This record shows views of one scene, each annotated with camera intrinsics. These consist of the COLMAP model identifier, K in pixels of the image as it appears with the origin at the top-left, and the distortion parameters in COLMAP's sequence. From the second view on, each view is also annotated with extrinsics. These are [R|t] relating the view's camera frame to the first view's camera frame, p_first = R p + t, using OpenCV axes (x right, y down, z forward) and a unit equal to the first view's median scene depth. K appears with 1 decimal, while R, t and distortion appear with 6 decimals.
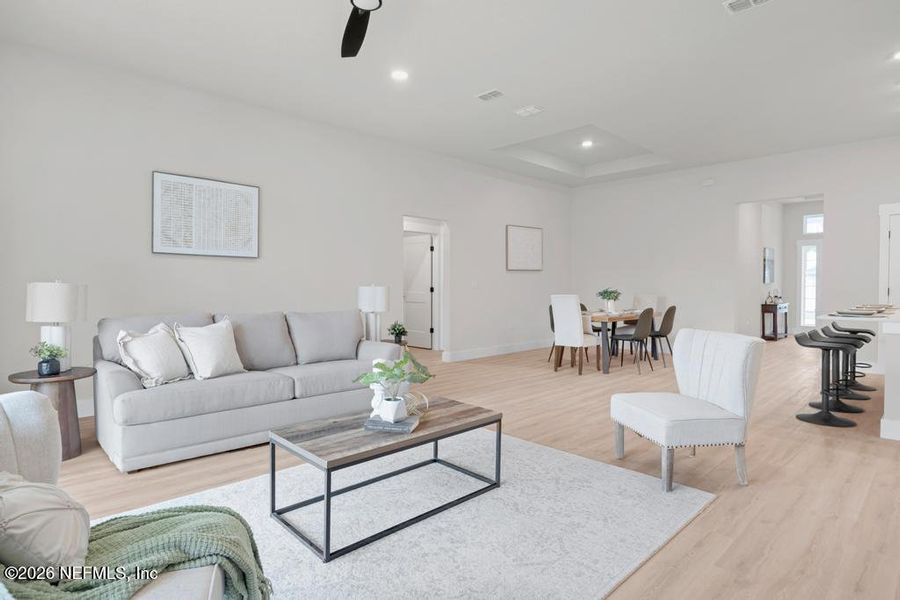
lens RADIAL K [[471.8, 0, 441.2], [0, 471.8, 288.4], [0, 0, 1]] dist [-0.007501, 0.000358]
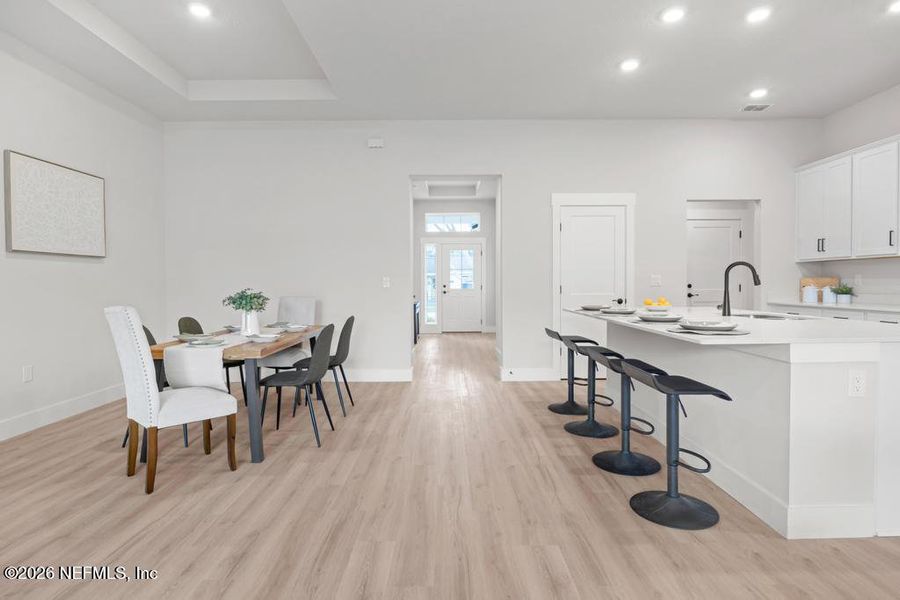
lens RADIAL K [[471.8, 0, 444.6], [0, 471.8, 296.3], [0, 0, 1]] dist [-0.007501, 0.000358]
pose [[0.680294, -0.023748, 0.732554, 0.104565], [0.010298, 0.999686, 0.022844, -0.002825], [-0.732867, -0.007997, 0.680325, 0.446358]]
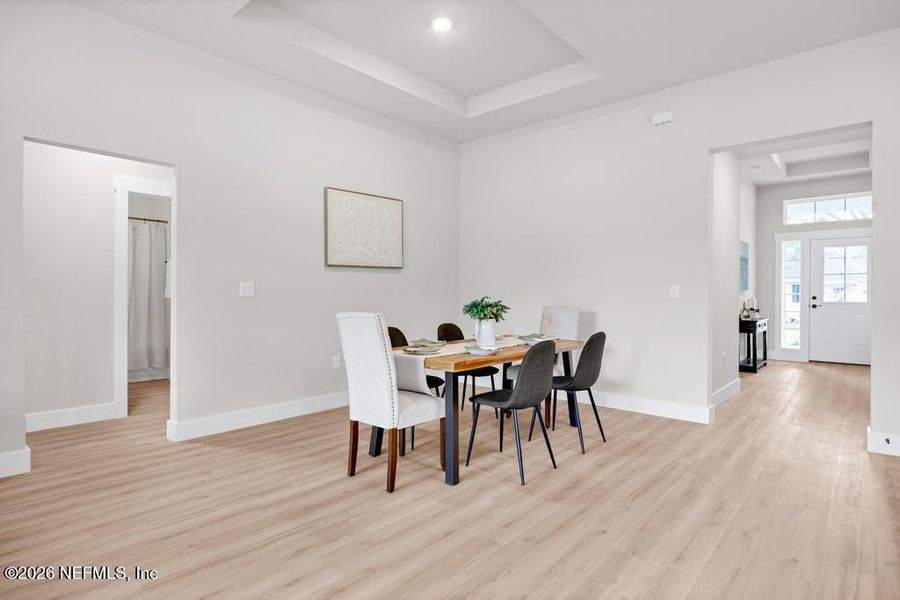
lens RADIAL K [[471.8, 0, 452.9], [0, 471.8, 293.9], [0, 0, 1]] dist [-0.007501, 0.000358]
pose [[0.995608, 0.003087, 0.093571, 0.269626], [-0.002746, 0.999989, -0.003772, -0.002694], [-0.093581, 0.003498, 0.995606, 0.466094]]
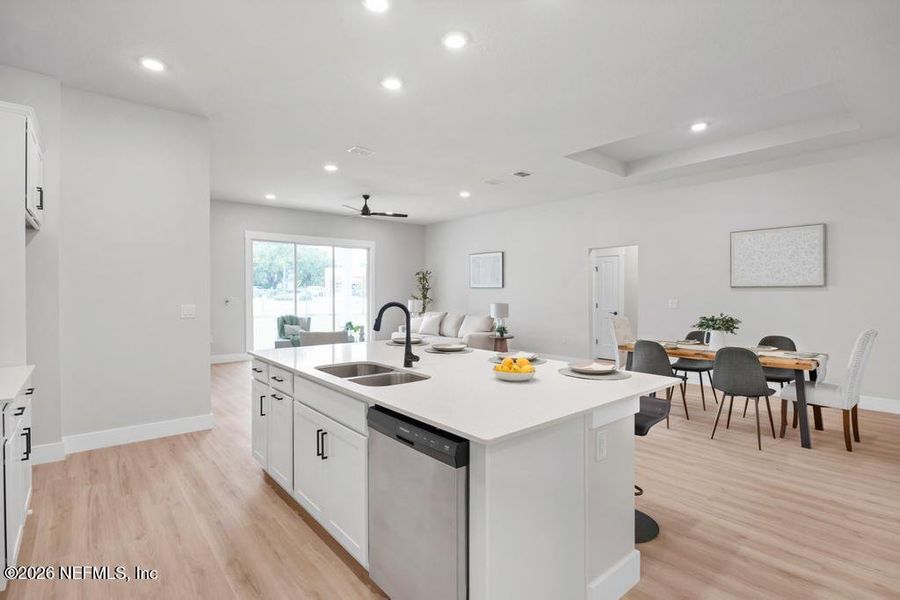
lens RADIAL K [[438.3, 0, 450.3], [0, 438.3, 295.9], [0, 0, 1]] dist [-0.003667, -0.000882]
pose [[-0.051188, 0.003311, -0.998684, 1.030751], [-0.008928, 0.999953, 0.003772, -0.025424], [0.998649, 0.009109, -0.051156, 0.624058]]
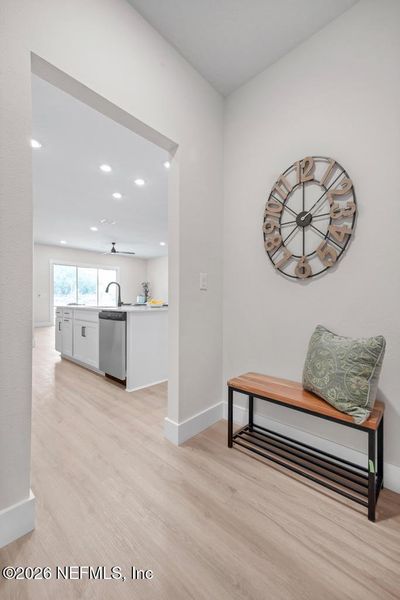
lens RADIAL K [[241.2, 0, 200.2], [0, 241.2, 300.7], [0, 0, 1]] dist [0.001510, 0.000015]
pose [[0.075786, 0.000890, -0.997124, 1.196151], [-0.007137, 0.999974, 0.000350, 0.018205], [0.997099, 0.007090, 0.075790, 0.701544]]
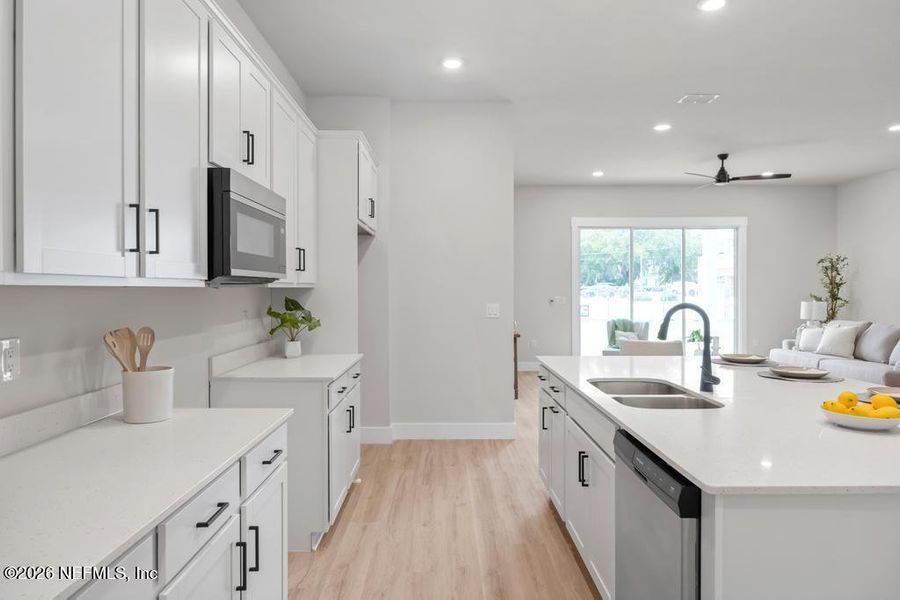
lens RADIAL K [[573.2, 0, 448.9], [0, 573.2, 296.1], [0, 0, 1]] dist [0.006101, 0.001063]
pose [[-0.674144, 0.003539, -0.738592, 1.035854], [-0.007741, 0.999900, 0.011857, -0.026060], [0.738559, 0.013711, -0.674049, 0.687279]]
